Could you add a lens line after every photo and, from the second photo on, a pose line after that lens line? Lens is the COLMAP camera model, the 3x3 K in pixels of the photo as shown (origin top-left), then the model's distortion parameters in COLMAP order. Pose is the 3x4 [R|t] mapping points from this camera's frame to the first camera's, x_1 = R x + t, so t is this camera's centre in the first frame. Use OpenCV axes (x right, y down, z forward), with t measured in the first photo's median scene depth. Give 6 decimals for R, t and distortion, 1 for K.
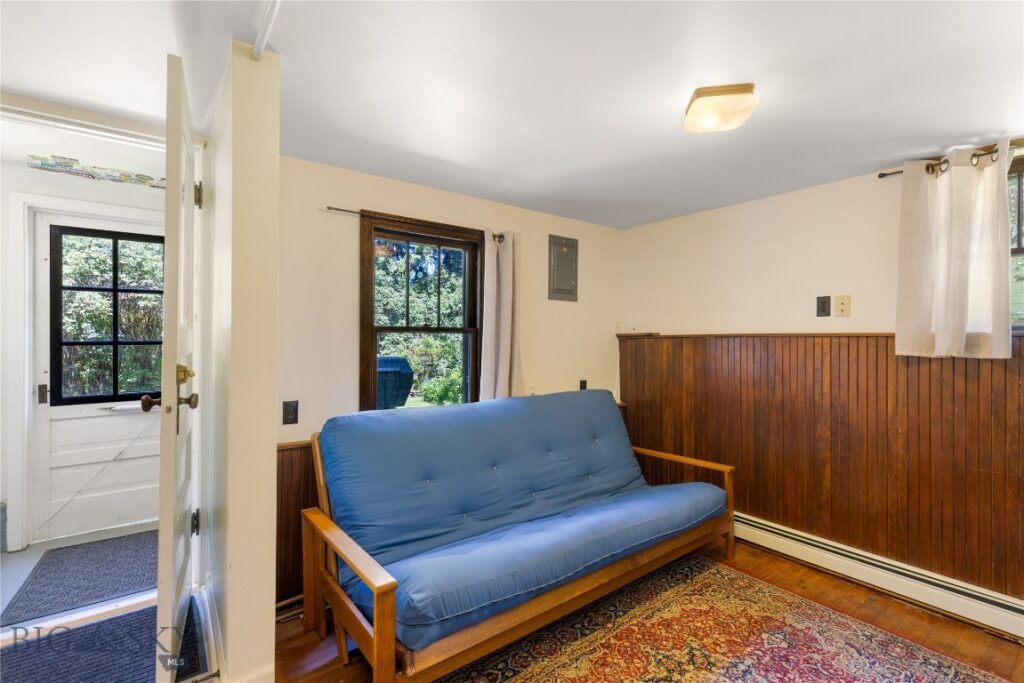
lens RADIAL K [[461.4, 0, 514.0], [0, 461.4, 335.9], [0, 0, 1]] dist [0.004083, 0.000296]
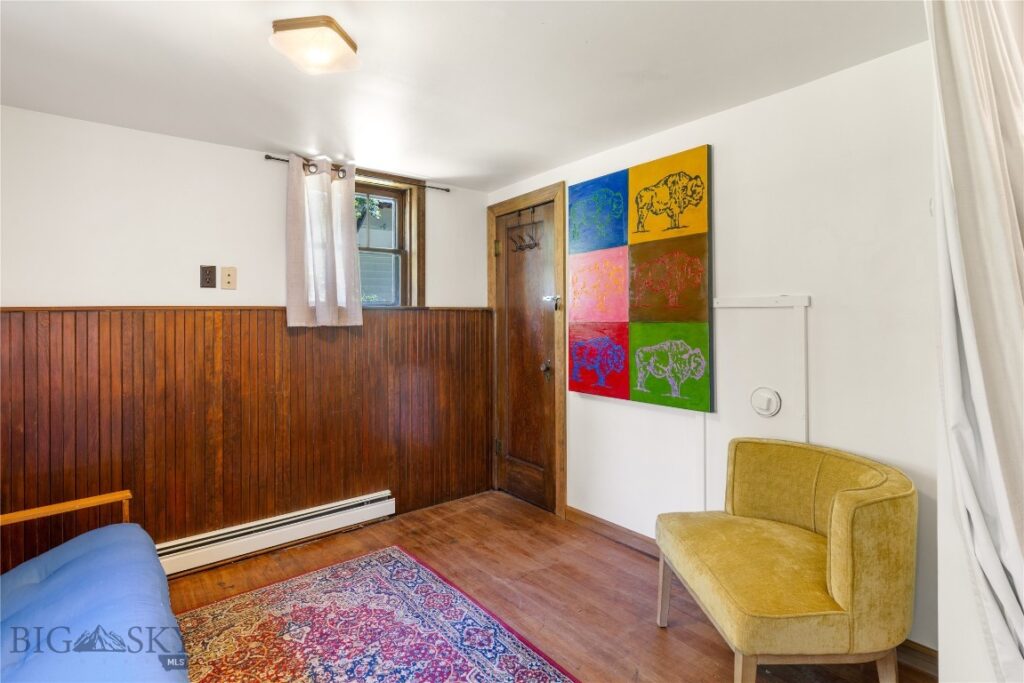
lens RADIAL K [[513.1, 0, 513.6], [0, 513.1, 312.2], [0, 0, 1]] dist [0.000757, -0.000027]
pose [[-0.030050, -0.003664, 0.999542, -0.396986], [0.001901, 0.999991, 0.003723, 0.003591], [-0.999547, 0.002012, -0.030043, 0.481556]]
